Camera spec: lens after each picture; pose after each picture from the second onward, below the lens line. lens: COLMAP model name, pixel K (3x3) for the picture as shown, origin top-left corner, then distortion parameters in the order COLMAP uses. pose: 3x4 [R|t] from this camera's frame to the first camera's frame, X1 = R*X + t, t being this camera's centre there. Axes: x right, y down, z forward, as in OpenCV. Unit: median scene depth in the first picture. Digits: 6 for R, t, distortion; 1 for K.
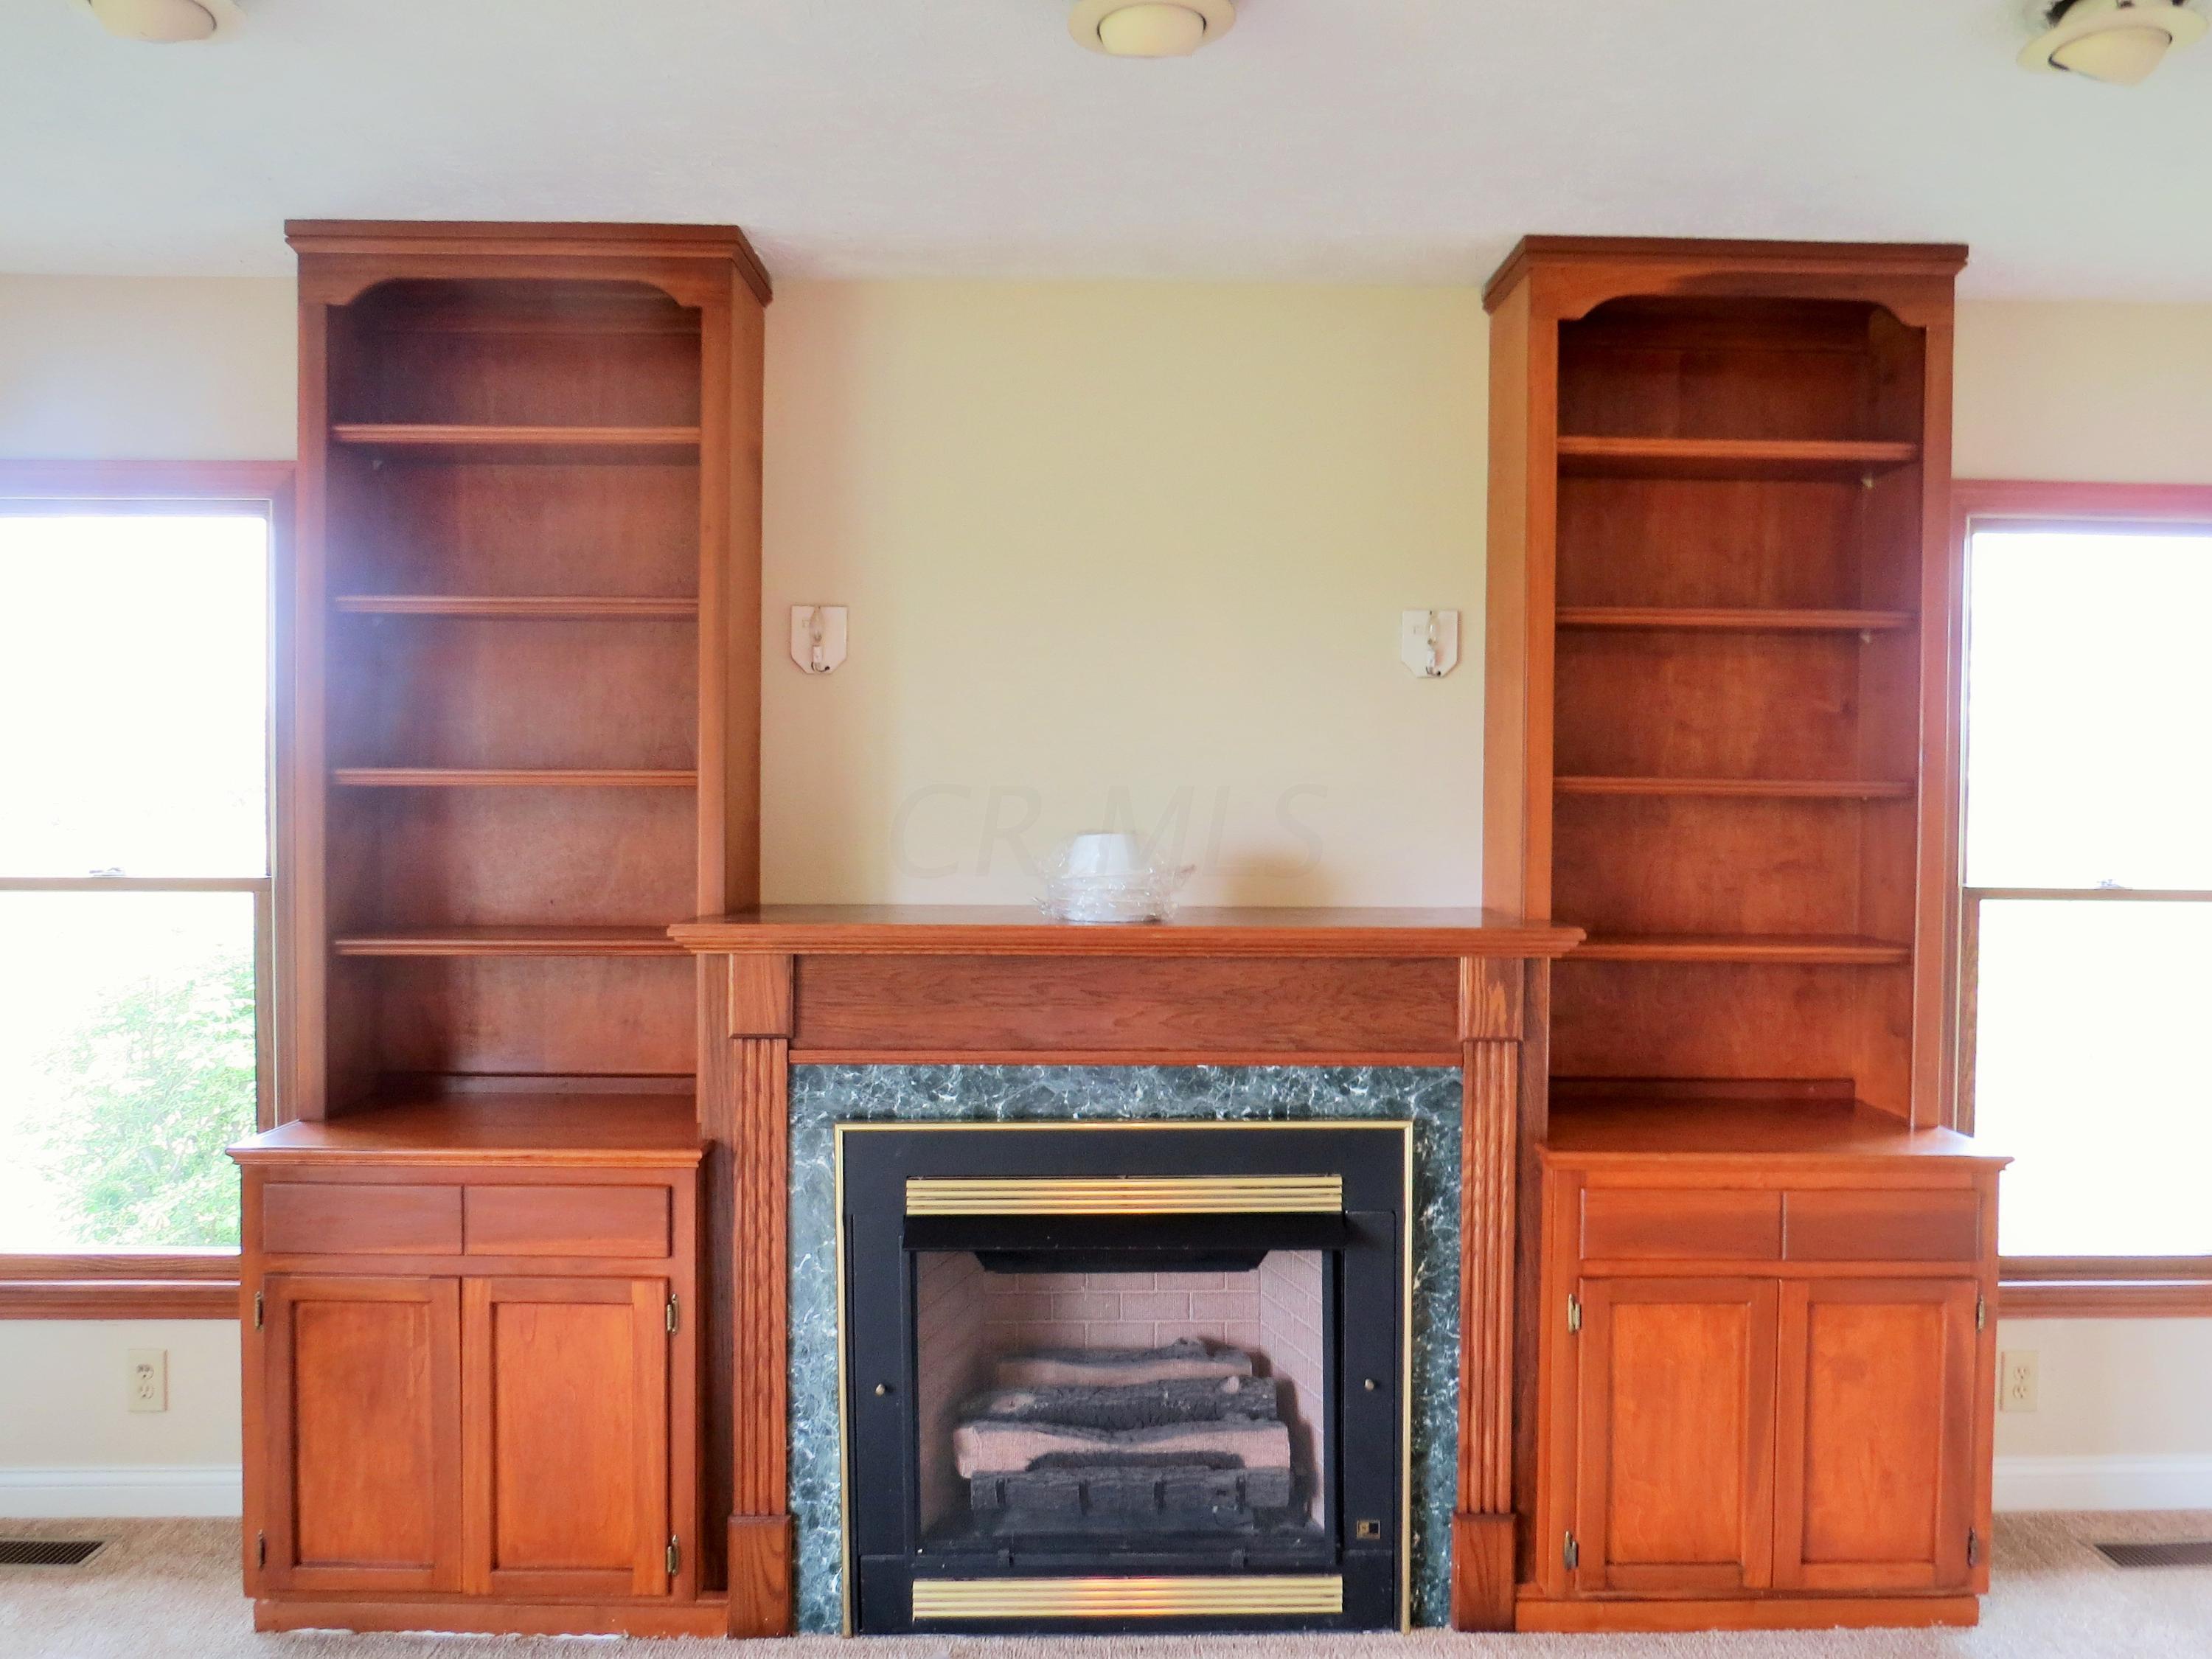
lens RADIAL K [[1695.1, 0, 1101.0], [0, 1695.1, 828.9], [0, 0, 1]] dist [-0.017364, -0.000421]
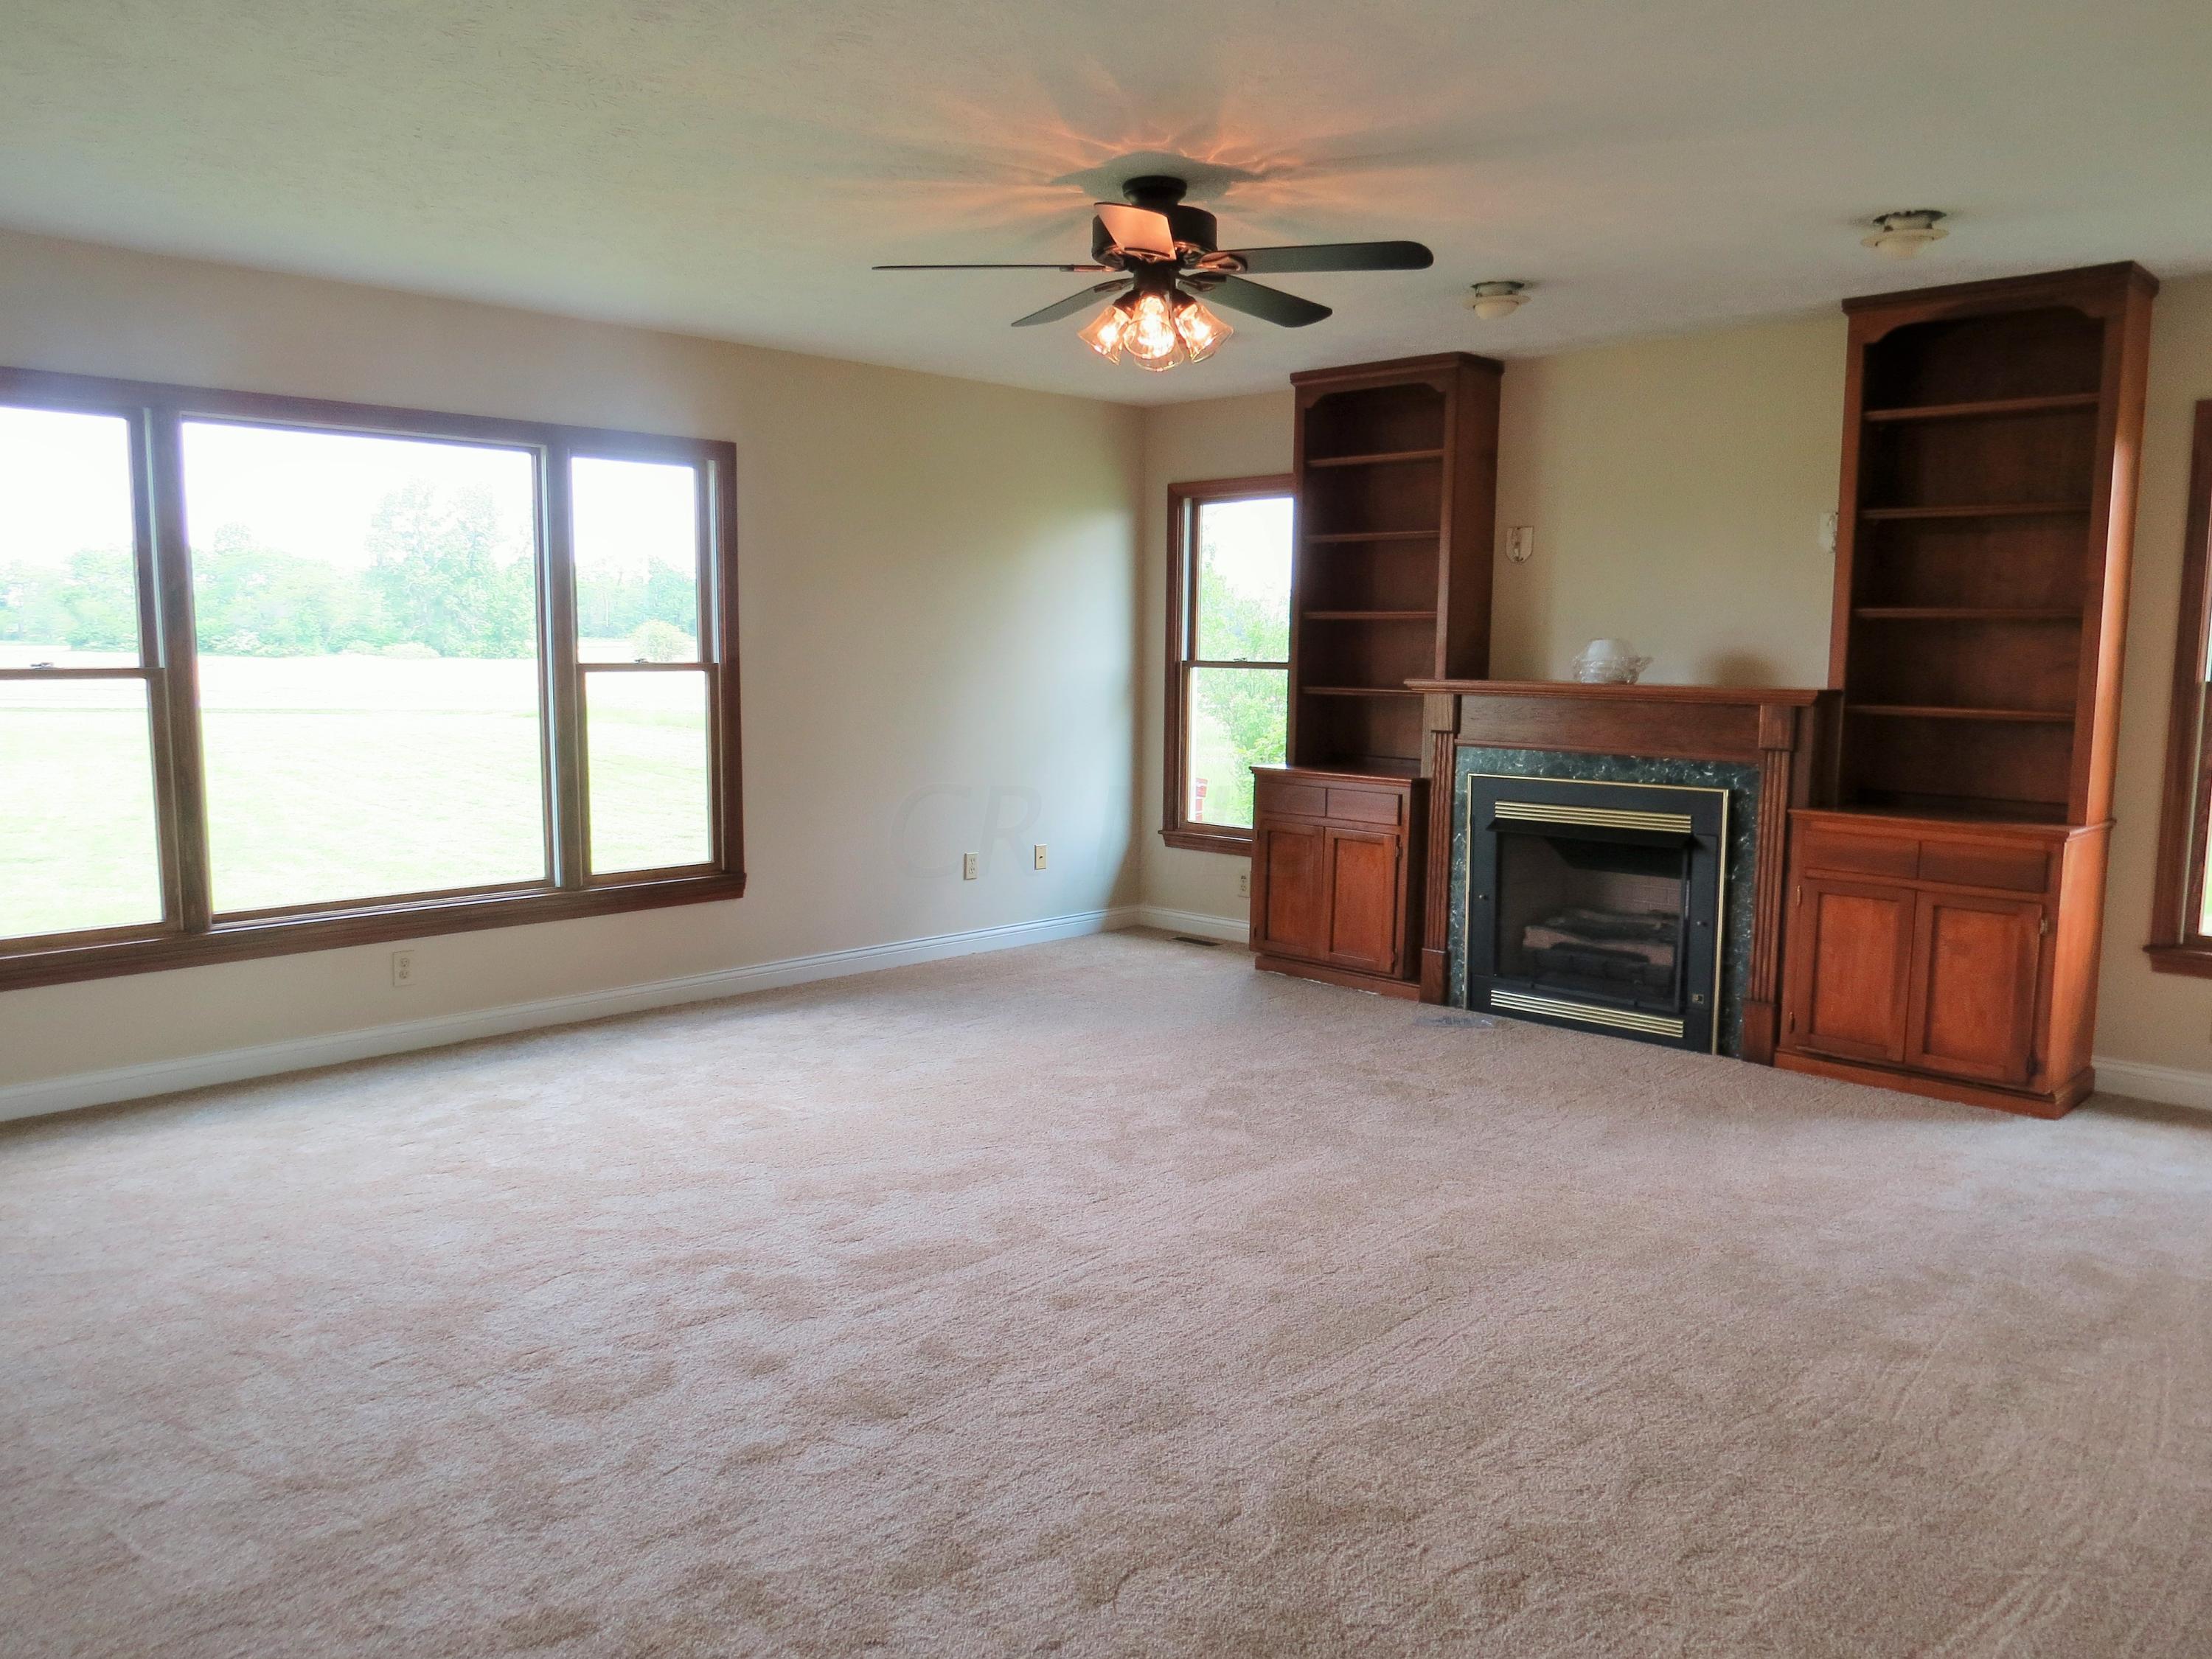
lens RADIAL K [[1695.1, 0, 1106.3], [0, 1695.1, 833.5], [0, 0, 1]] dist [-0.017364, -0.000421]
pose [[0.693690, 0.078716, -0.715960, 1.066798], [-0.024273, 0.996000, 0.085988, 0.075141], [0.719865, -0.042270, 0.692826, -0.831052]]
